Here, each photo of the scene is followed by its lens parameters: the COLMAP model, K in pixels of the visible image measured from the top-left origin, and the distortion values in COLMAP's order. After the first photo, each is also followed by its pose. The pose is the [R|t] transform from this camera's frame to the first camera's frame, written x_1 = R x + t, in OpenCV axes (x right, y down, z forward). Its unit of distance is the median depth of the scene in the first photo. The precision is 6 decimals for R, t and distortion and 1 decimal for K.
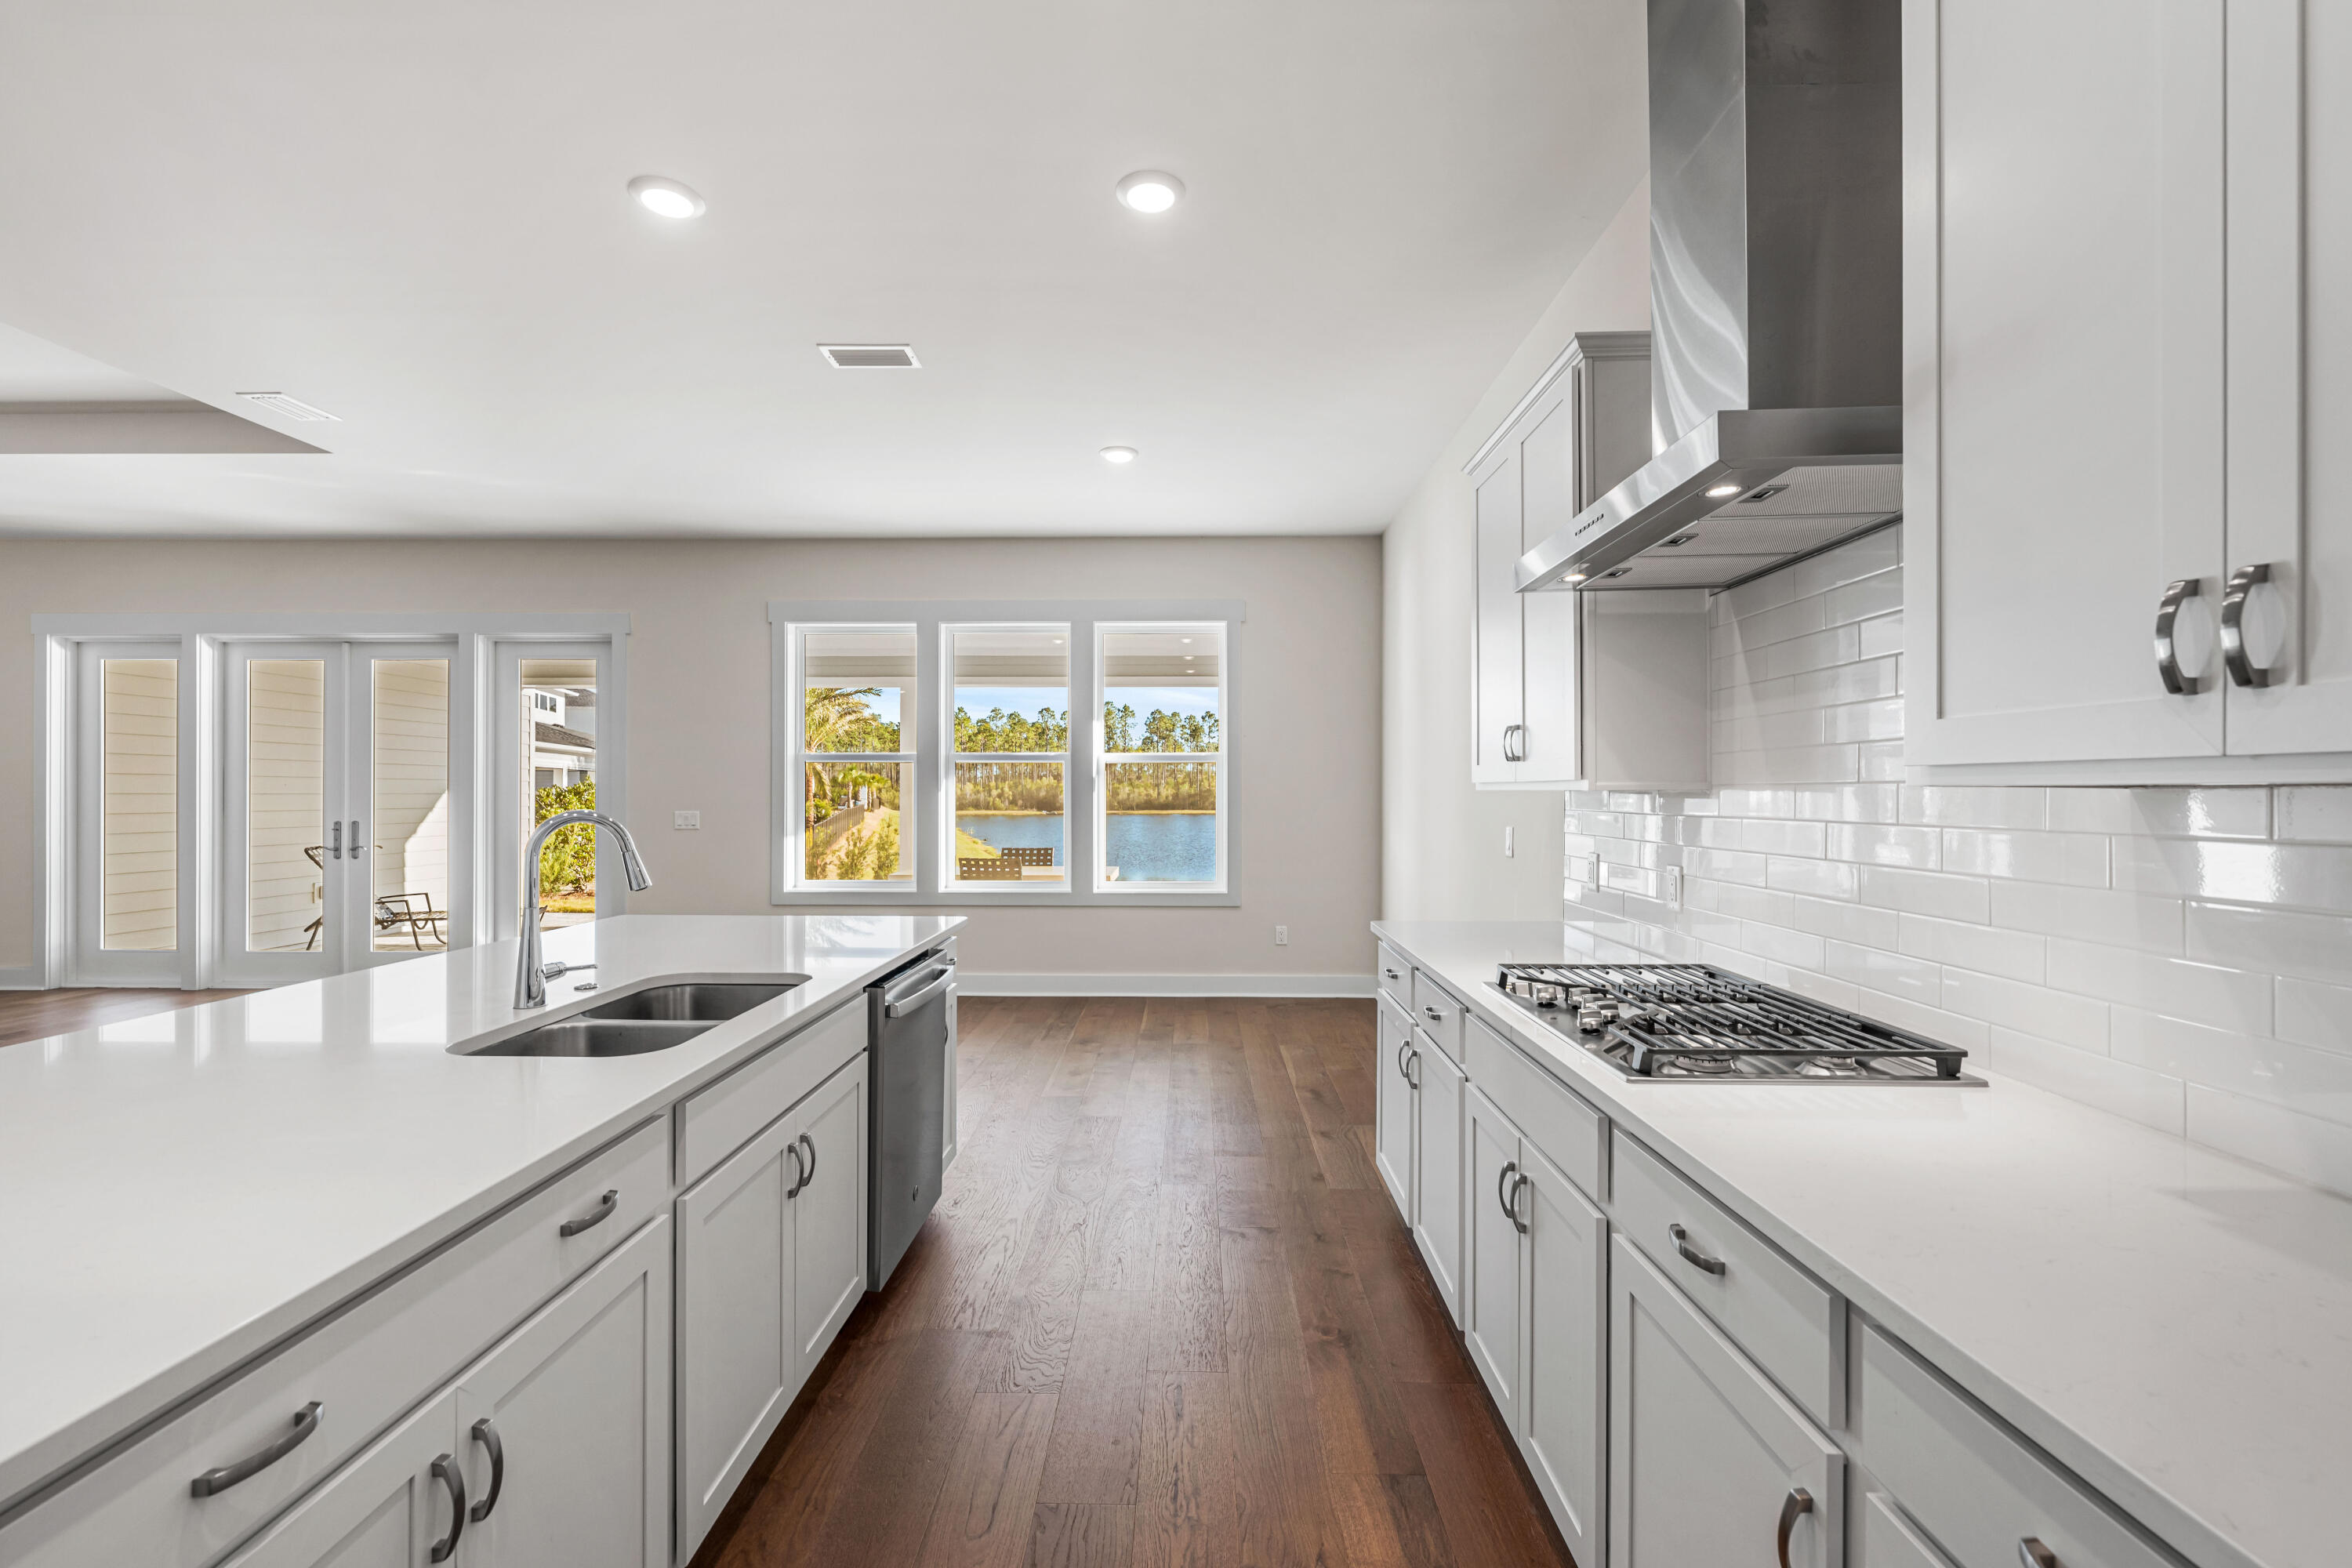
lens RADIAL K [[983.6, 0, 1176.1], [0, 983.6, 791.0], [0, 0, 1]] dist [0.002473, -0.000289]
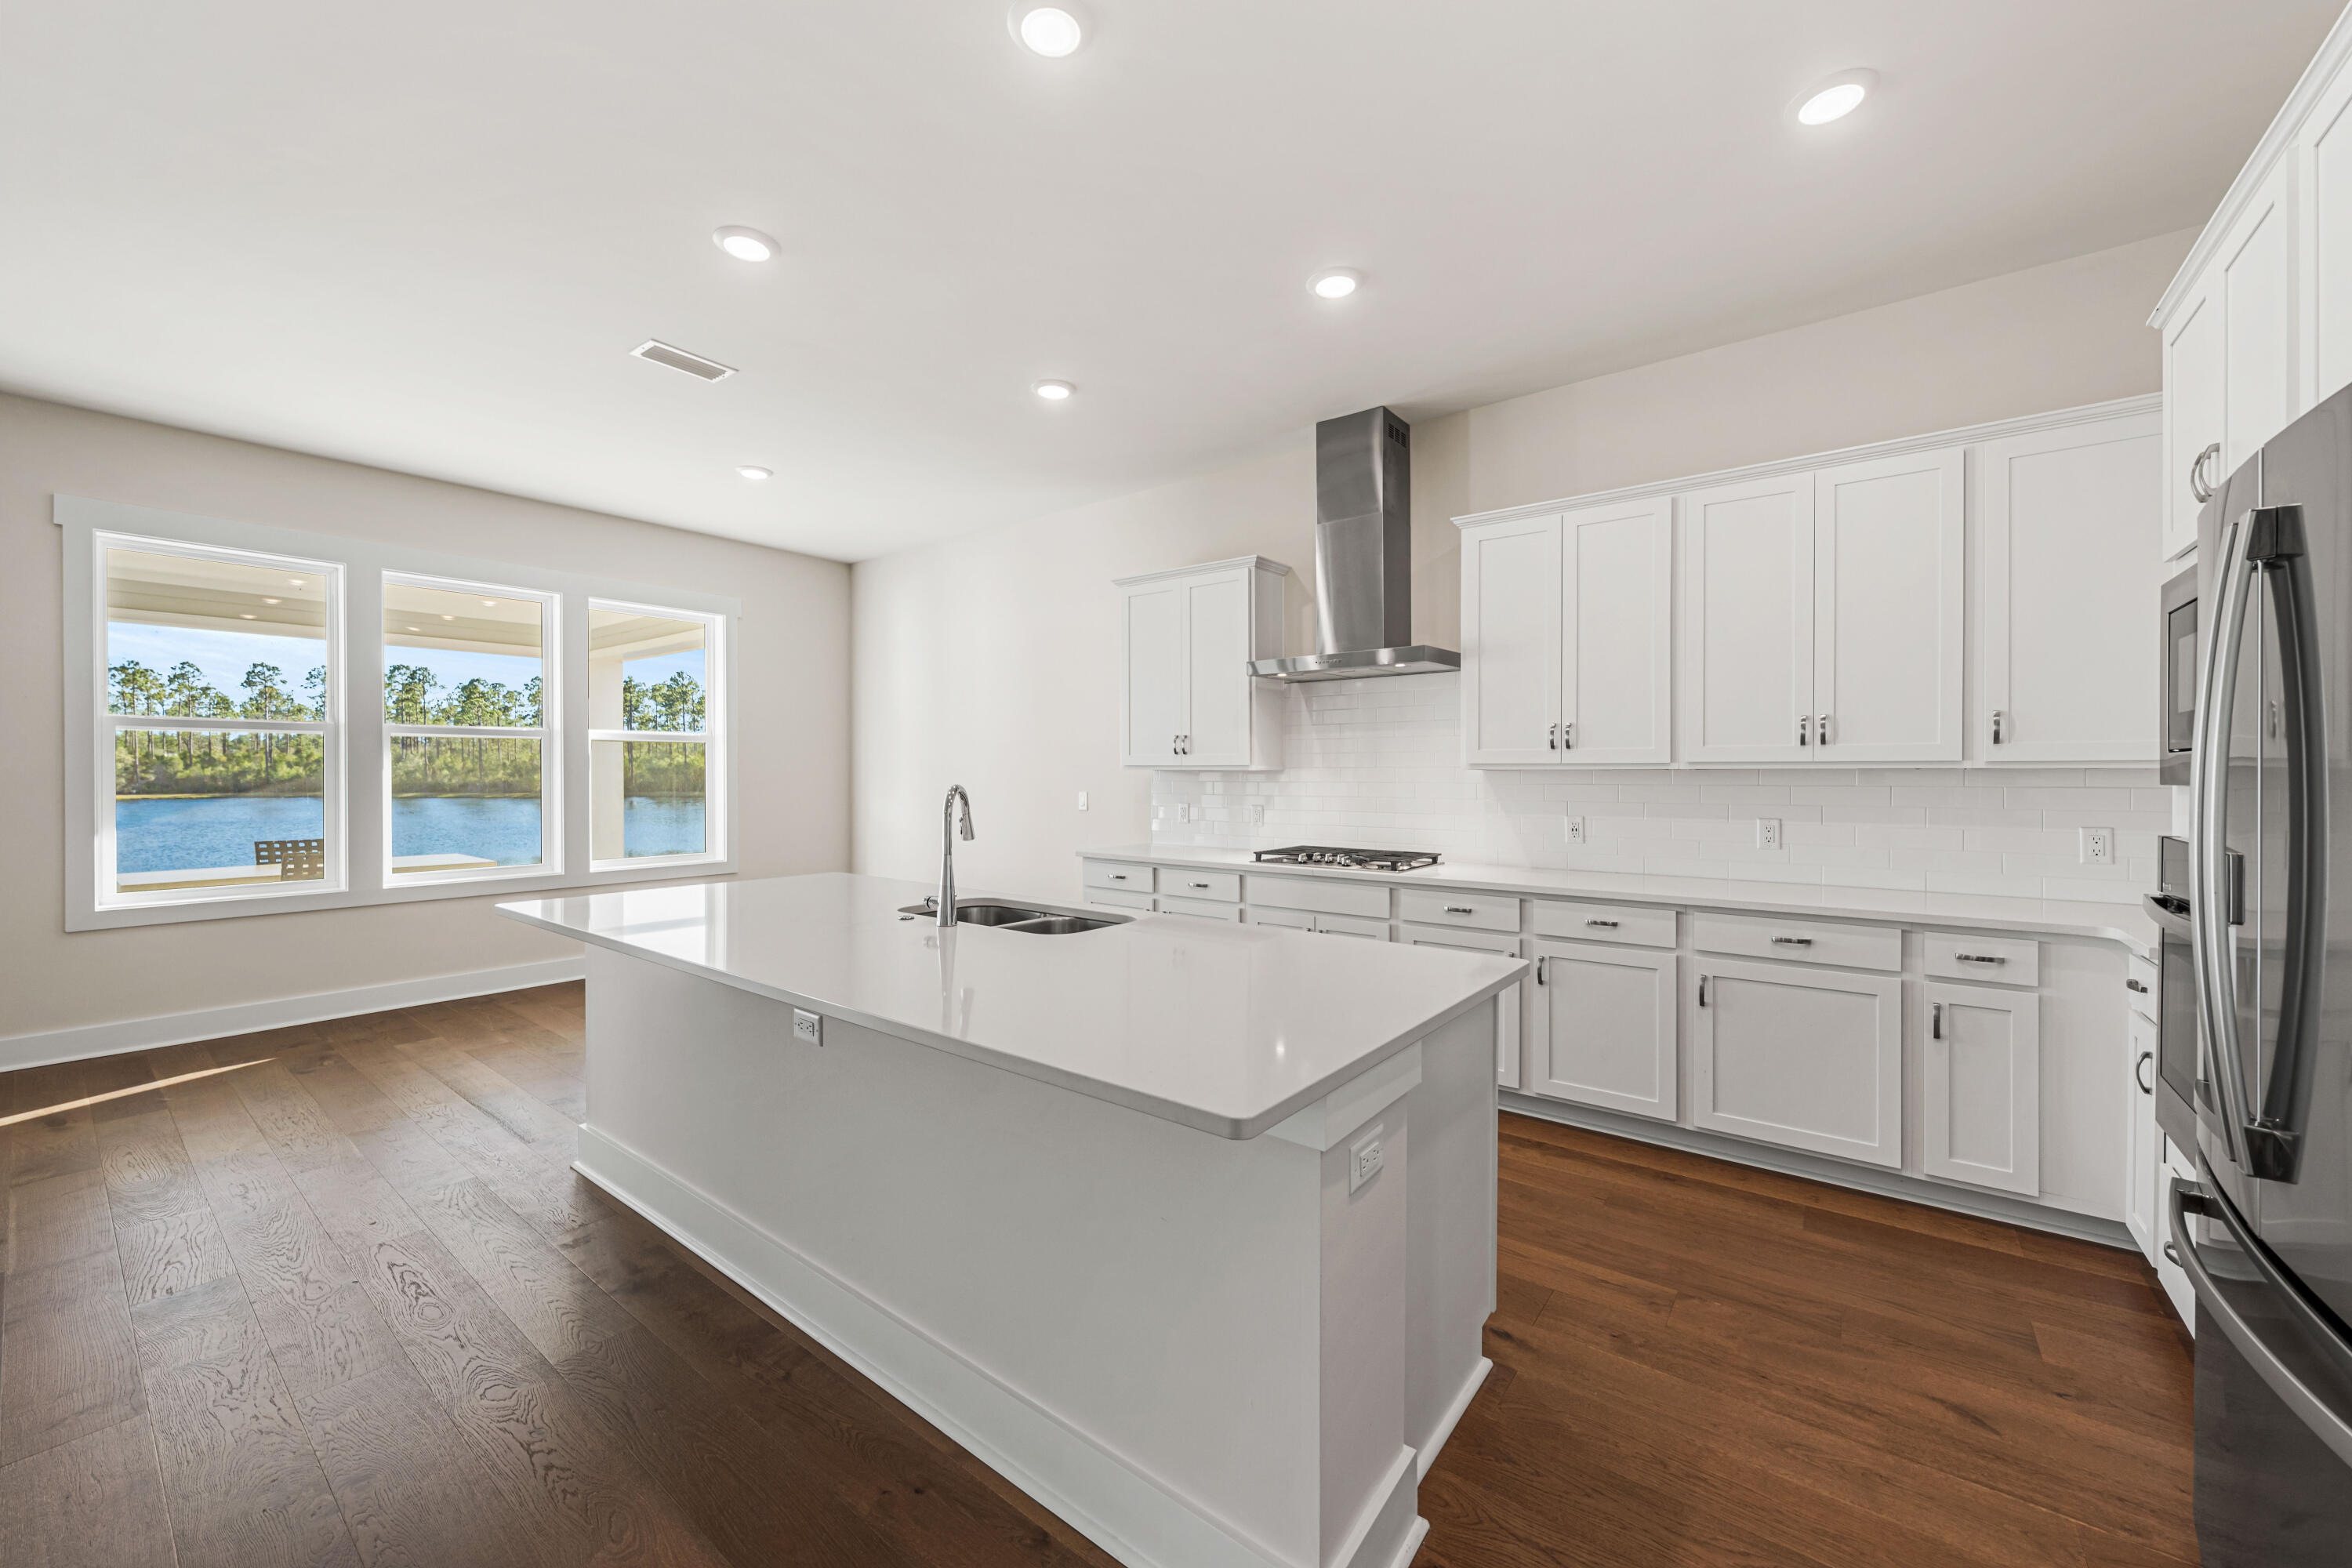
lens RADIAL K [[887.9, 0, 1171.7], [0, 887.9, 773.1], [0, 0, 1]] dist [-0.000503, 0.000126]
pose [[0.596148, -0.002259, 0.802871, -0.460929], [-0.001530, 0.999991, 0.003950, -0.000471], [-0.802873, -0.003583, 0.596139, 0.000854]]
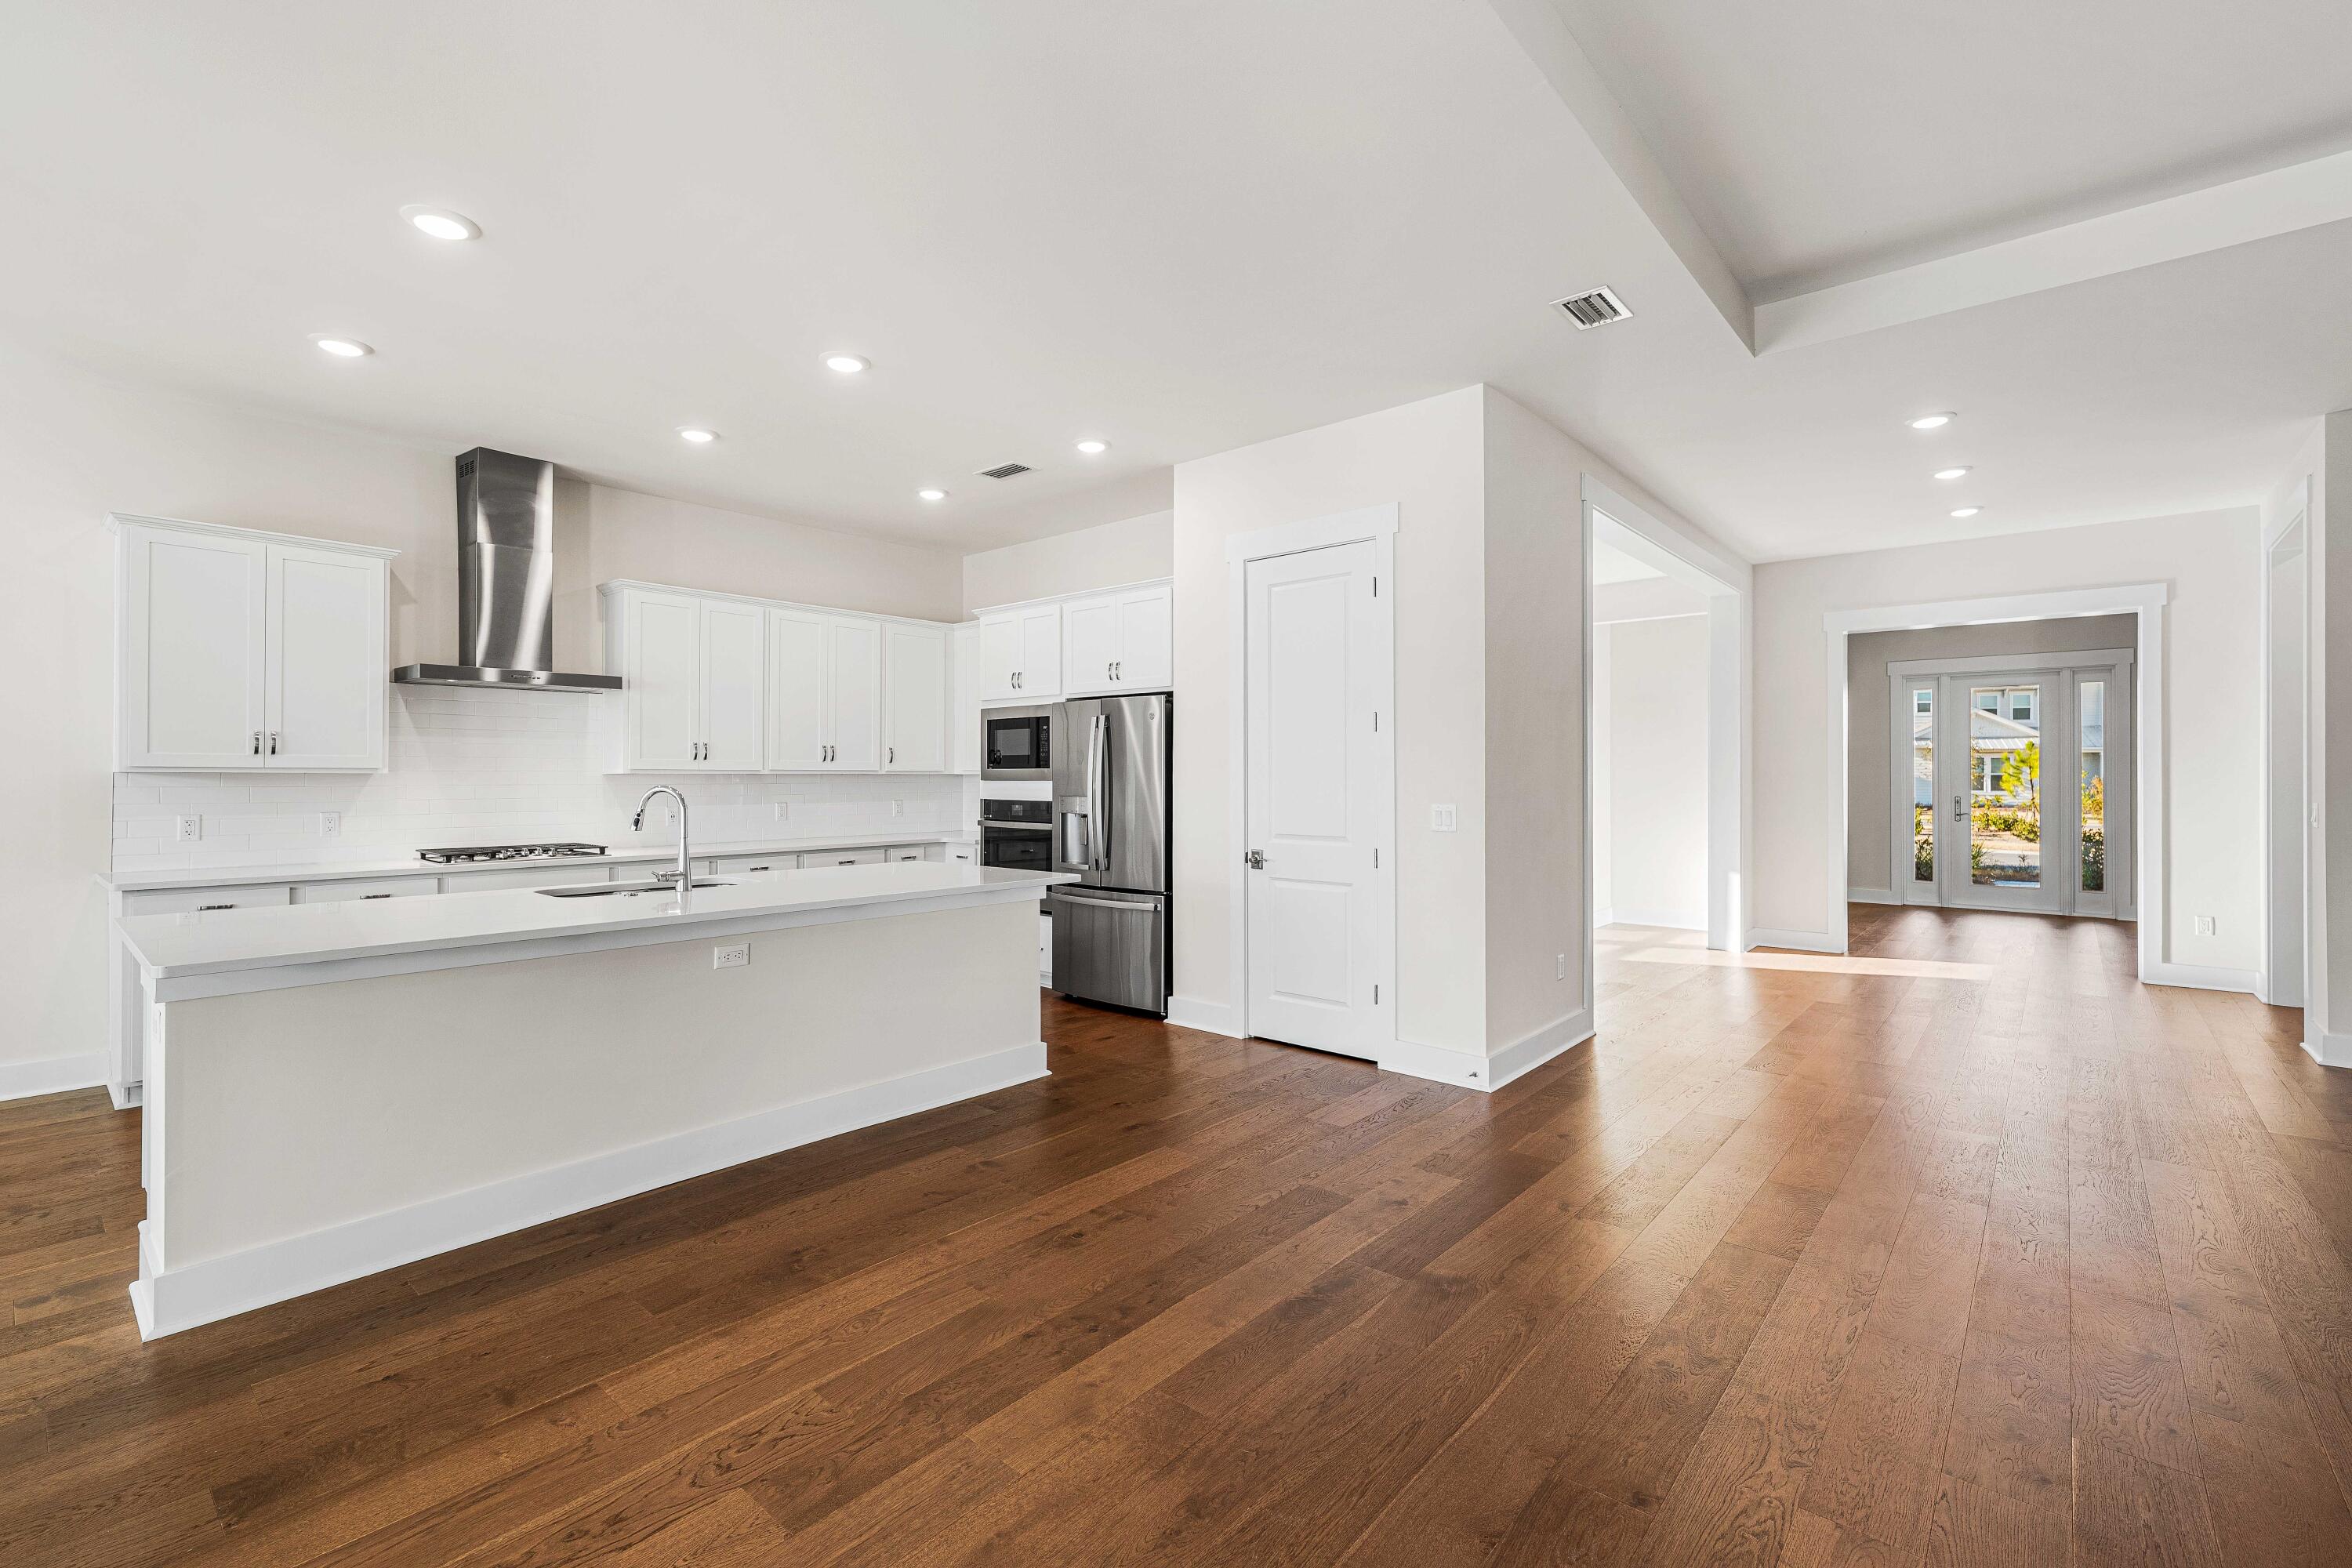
lens RADIAL K [[963.1, 0, 1177.5], [0, 963.1, 755.5], [0, 0, 1]] dist [-0.000151, -0.000250]
pose [[-0.766904, 0.016483, 0.641550, -0.787952], [0.001194, 0.999705, -0.024257, 0.004477], [-0.641760, -0.017836, -0.766698, 0.555519]]
